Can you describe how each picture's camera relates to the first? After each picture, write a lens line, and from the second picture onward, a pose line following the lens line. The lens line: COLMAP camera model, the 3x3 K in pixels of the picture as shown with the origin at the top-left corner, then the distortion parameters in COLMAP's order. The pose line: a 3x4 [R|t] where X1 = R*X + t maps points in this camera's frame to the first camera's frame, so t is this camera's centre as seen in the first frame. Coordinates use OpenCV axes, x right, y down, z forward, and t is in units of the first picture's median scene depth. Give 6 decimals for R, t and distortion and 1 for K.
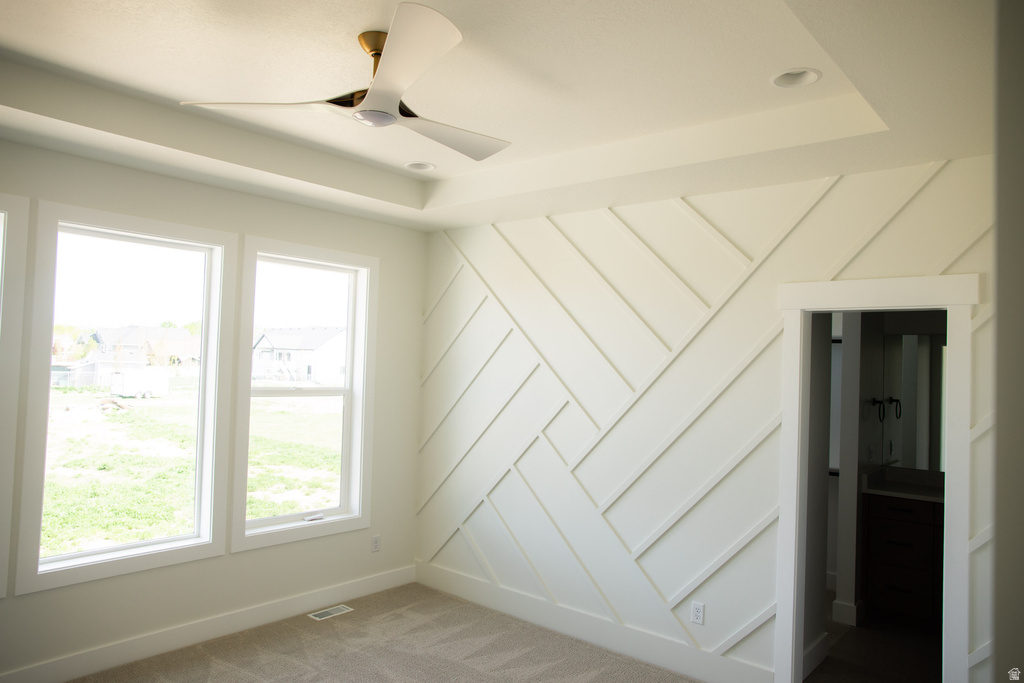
lens RADIAL K [[693.2, 0, 512.0], [0, 693.2, 341.5], [0, 0, 1]] dist [-0.074424, 0.072692]
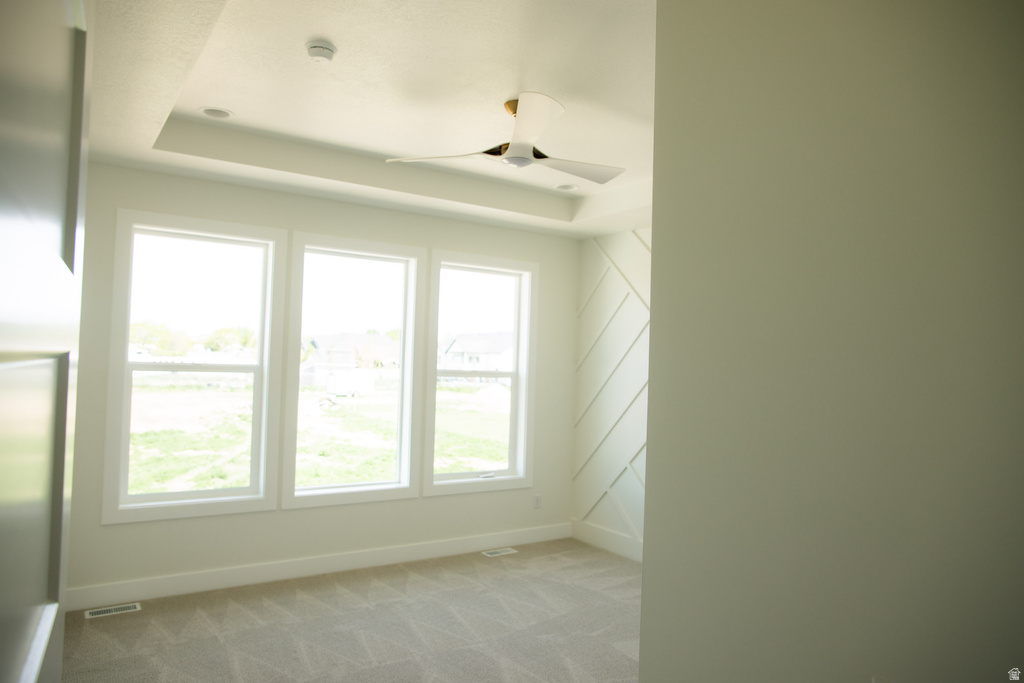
lens RADIAL K [[718.4, 0, 512.0], [0, 718.4, 341.5], [0, 0, 1]] dist [-0.076720, 0.000962]
pose [[0.963190, -0.010705, -0.268607, 0.097294], [0.007714, 0.999896, -0.012189, 0.030305], [0.268709, 0.009668, 0.963173, -0.215832]]
